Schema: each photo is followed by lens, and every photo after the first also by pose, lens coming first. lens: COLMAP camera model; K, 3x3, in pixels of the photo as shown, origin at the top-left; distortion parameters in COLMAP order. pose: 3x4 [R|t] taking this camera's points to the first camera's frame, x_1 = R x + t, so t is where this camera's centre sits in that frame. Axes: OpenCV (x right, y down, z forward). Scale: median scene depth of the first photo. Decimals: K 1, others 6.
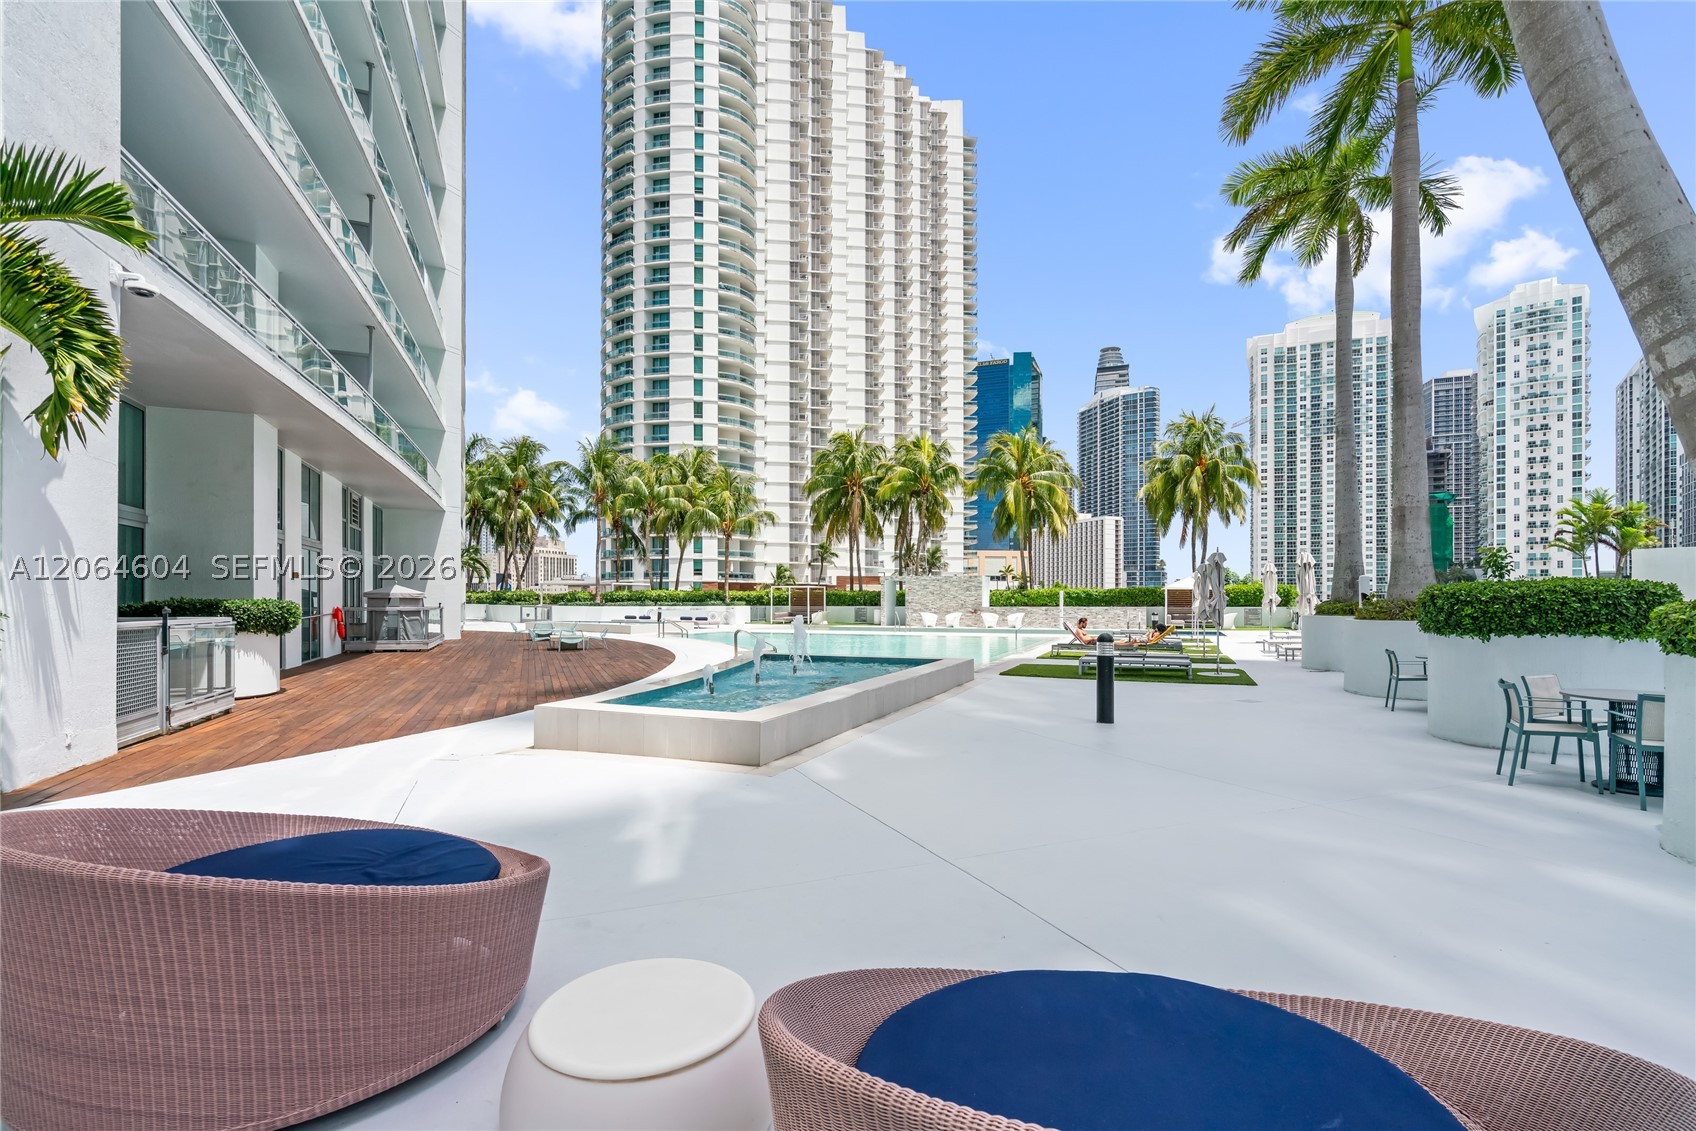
lens RADIAL K [[773.4, 0, 844.3], [0, 773.4, 602.0], [0, 0, 1]] dist [-0.011085, 0.001259]
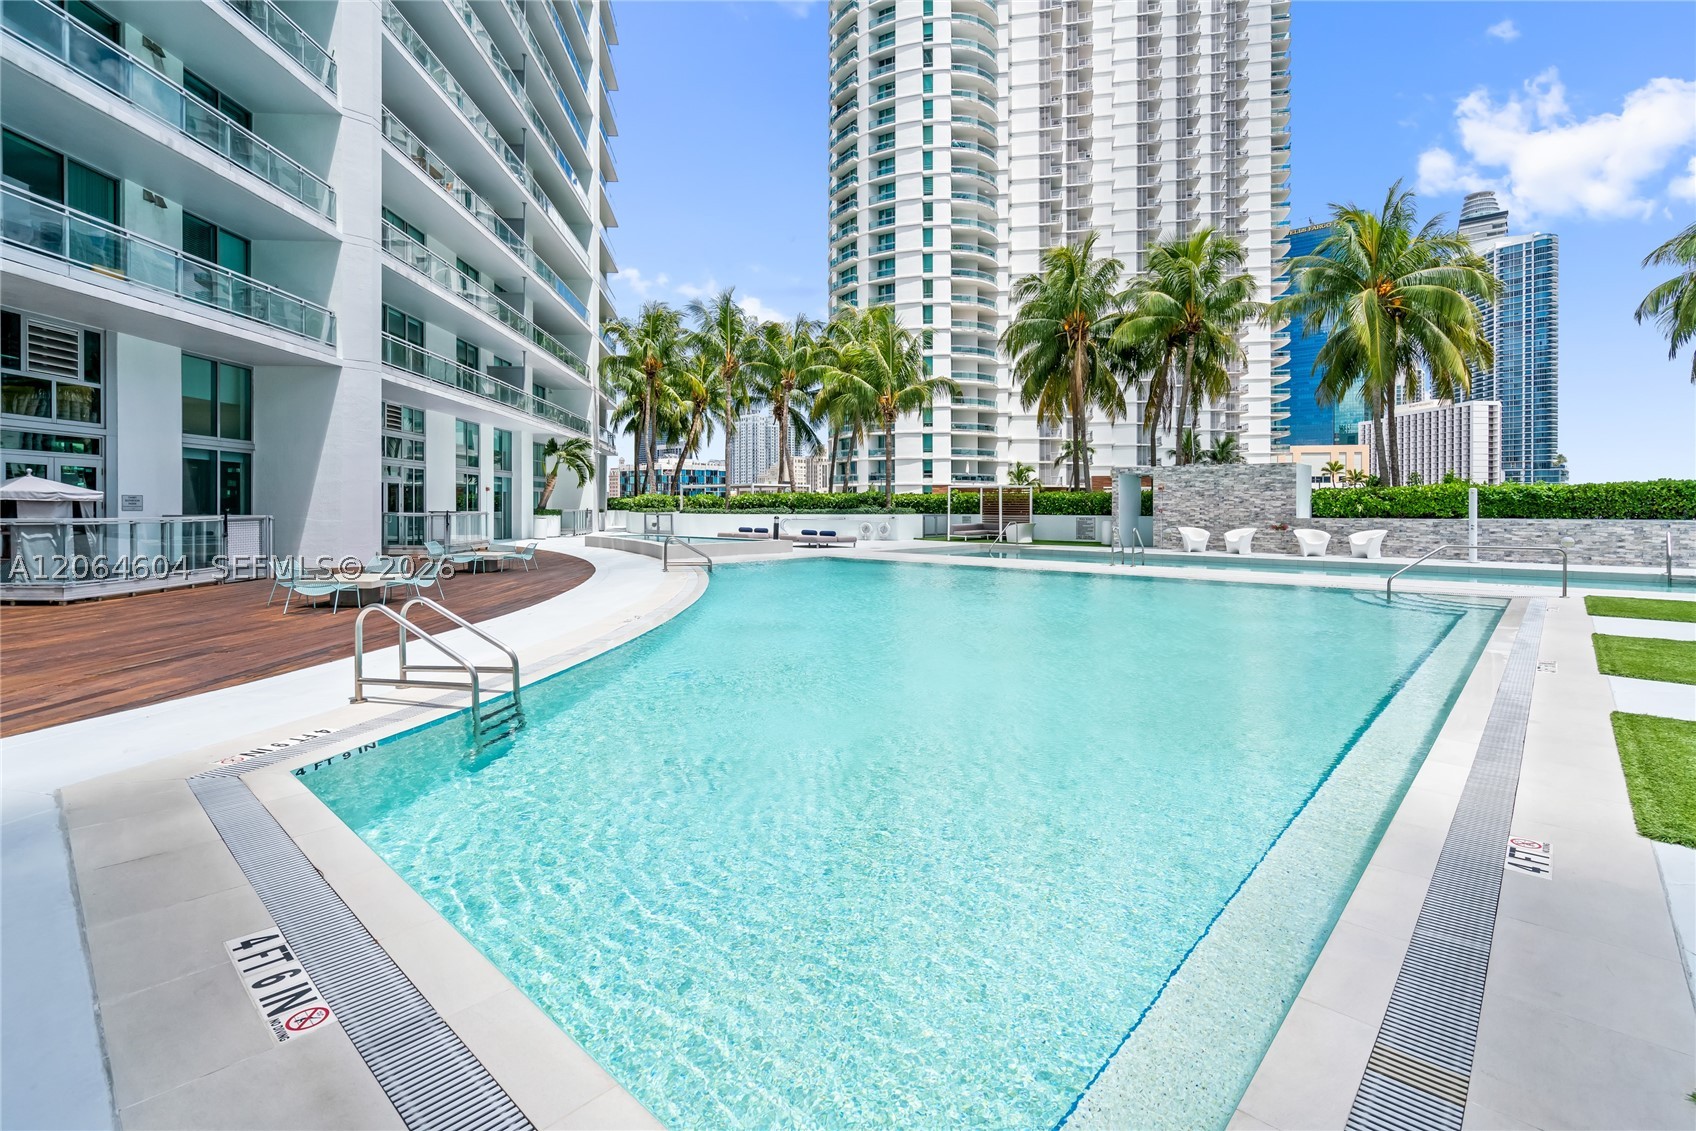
lens RADIAL K [[773.4, 0, 838.4], [0, 773.4, 511.1], [0, 0, 1]] dist [-0.011085, 0.001259]
pose [[0.935790, 0.003314, -0.352542, 0.024649], [-0.001763, 0.999987, 0.004722, -0.000390], [0.352553, -0.003797, 0.935784, 0.138280]]
